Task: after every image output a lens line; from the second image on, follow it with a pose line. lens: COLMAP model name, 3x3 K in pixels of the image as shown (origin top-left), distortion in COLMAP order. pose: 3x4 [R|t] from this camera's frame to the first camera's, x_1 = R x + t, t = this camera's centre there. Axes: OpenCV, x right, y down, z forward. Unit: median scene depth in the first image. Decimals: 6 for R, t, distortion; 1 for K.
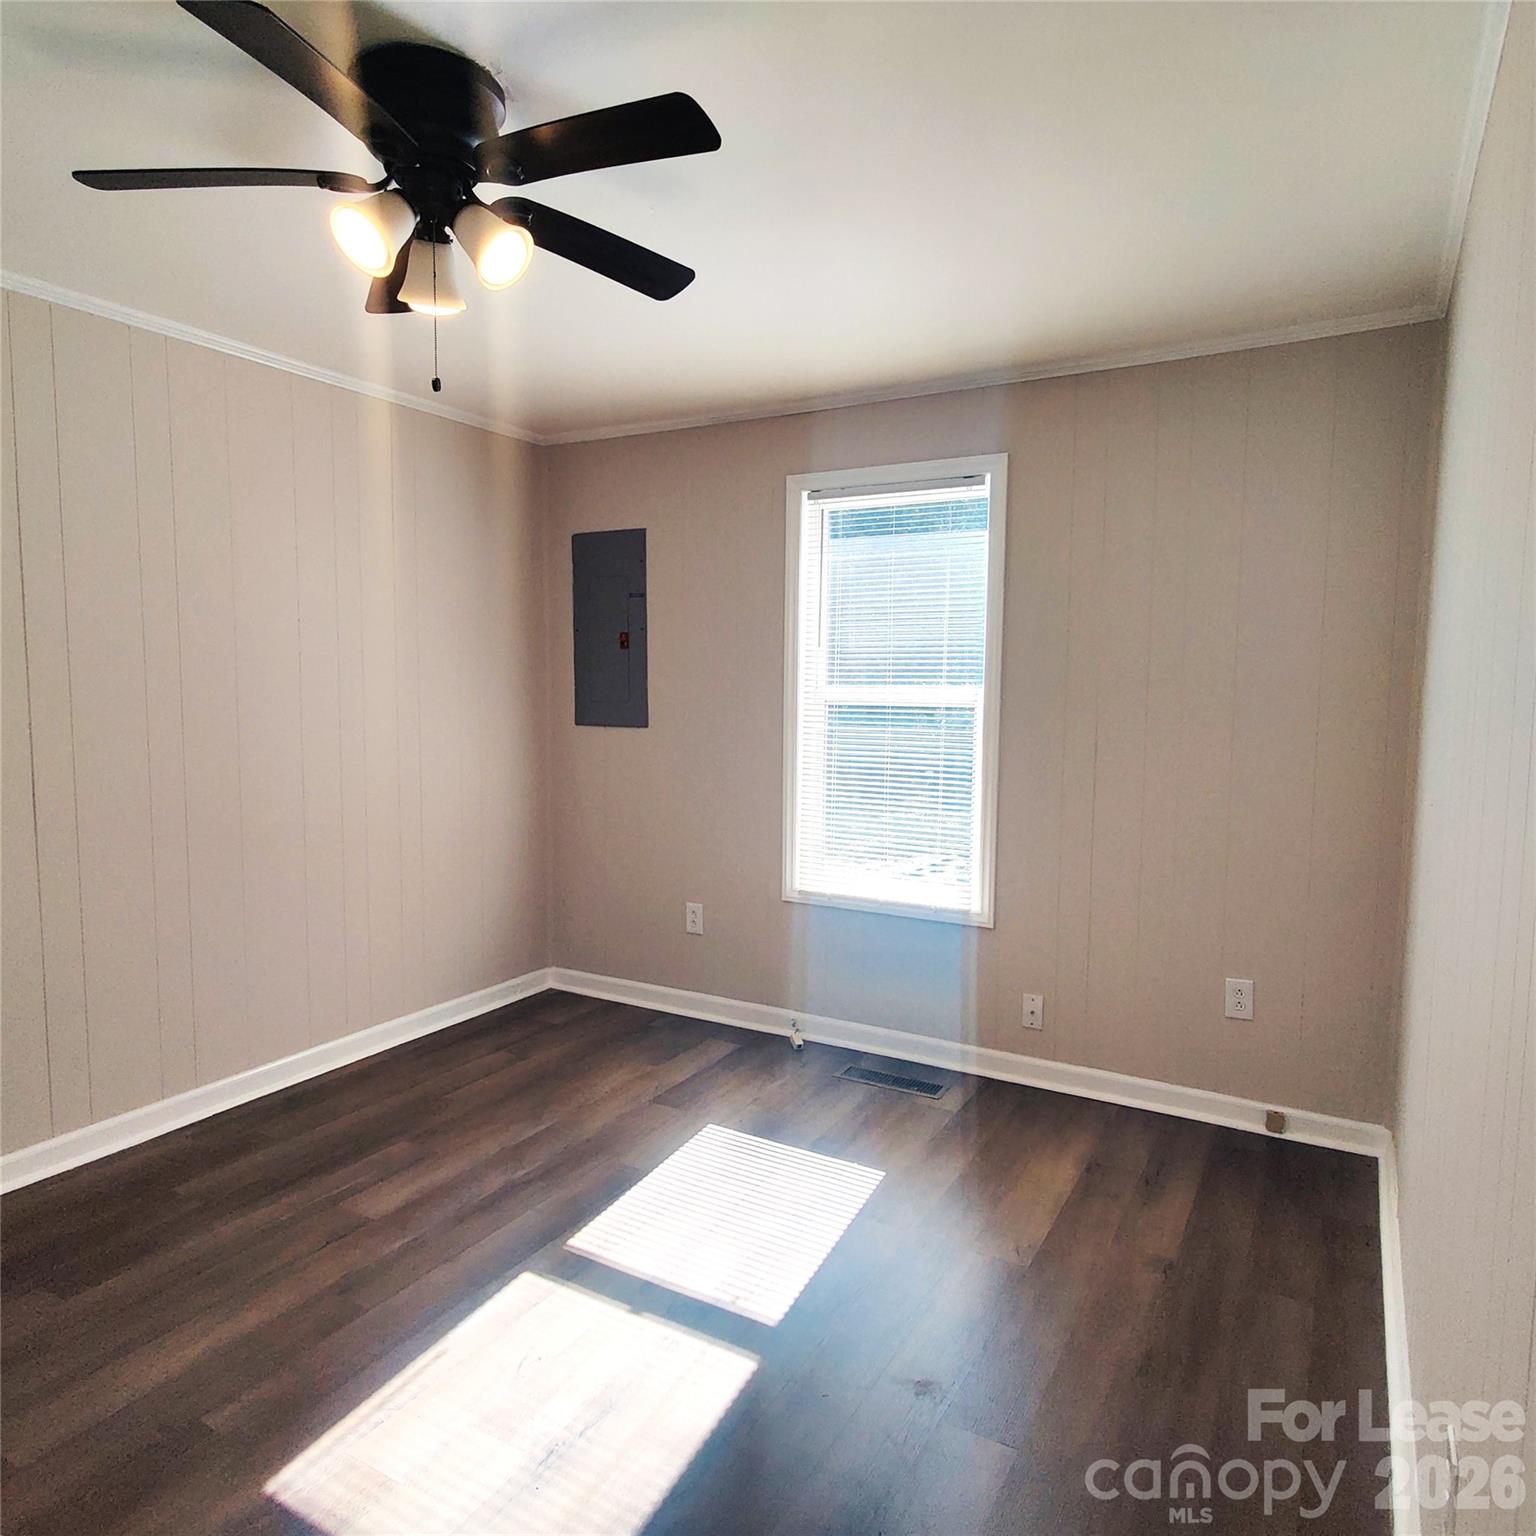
lens RADIAL K [[1015.2, 0, 768.0], [0, 1015.2, 768.0], [0, 0, 1]] dist [0.025558, -0.034197]
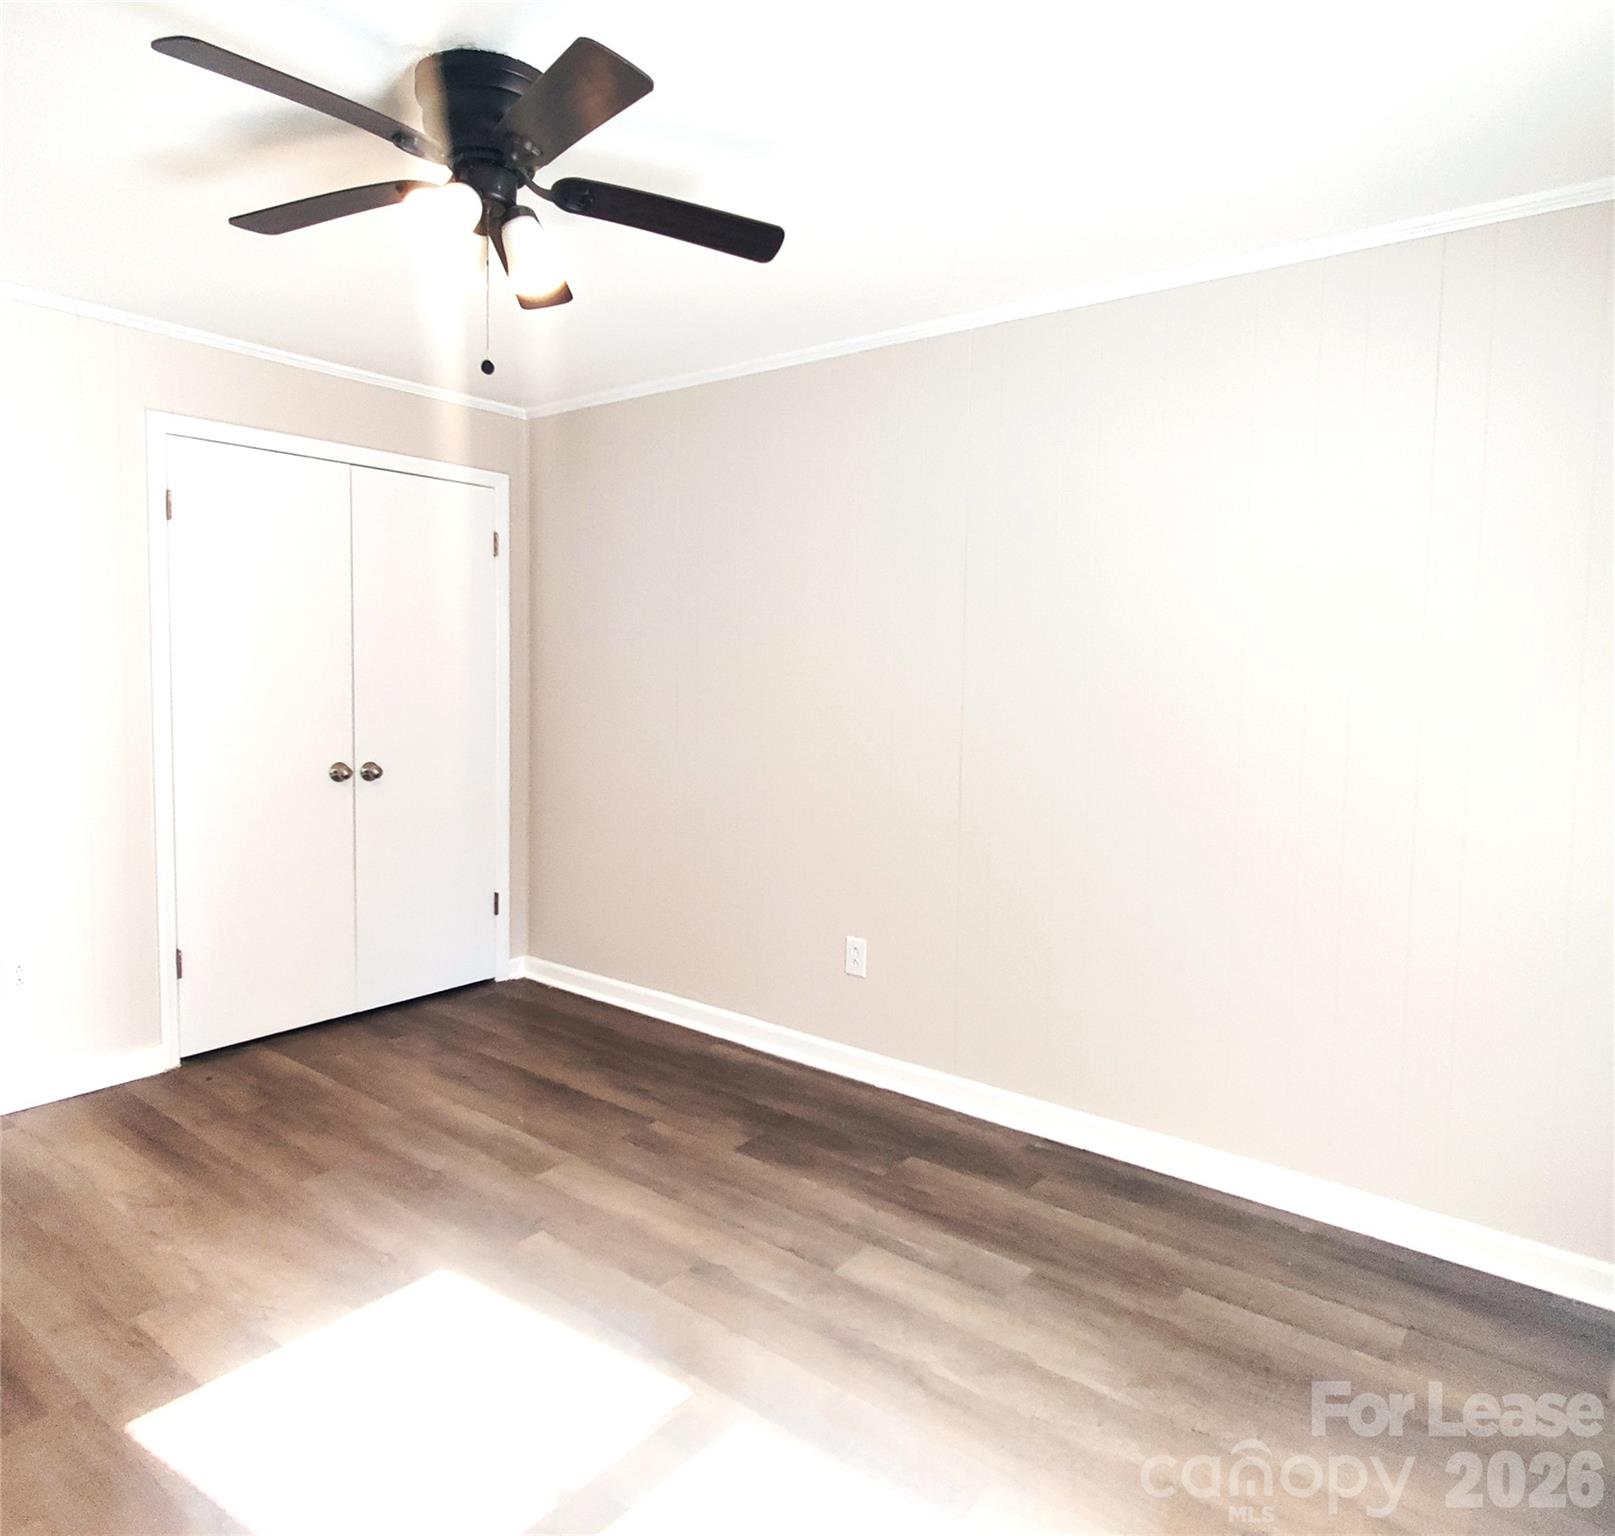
lens RADIAL K [[1077.4, 0, 806.5], [0, 1077.4, 732.4], [0, 0, 1]] dist [-0.001565, -0.001199]
pose [[-0.142497, 0.052629, -0.988395, 0.505646], [-0.103531, 0.992315, 0.067764, -0.079799], [0.984366, 0.111985, -0.135954, 1.028228]]
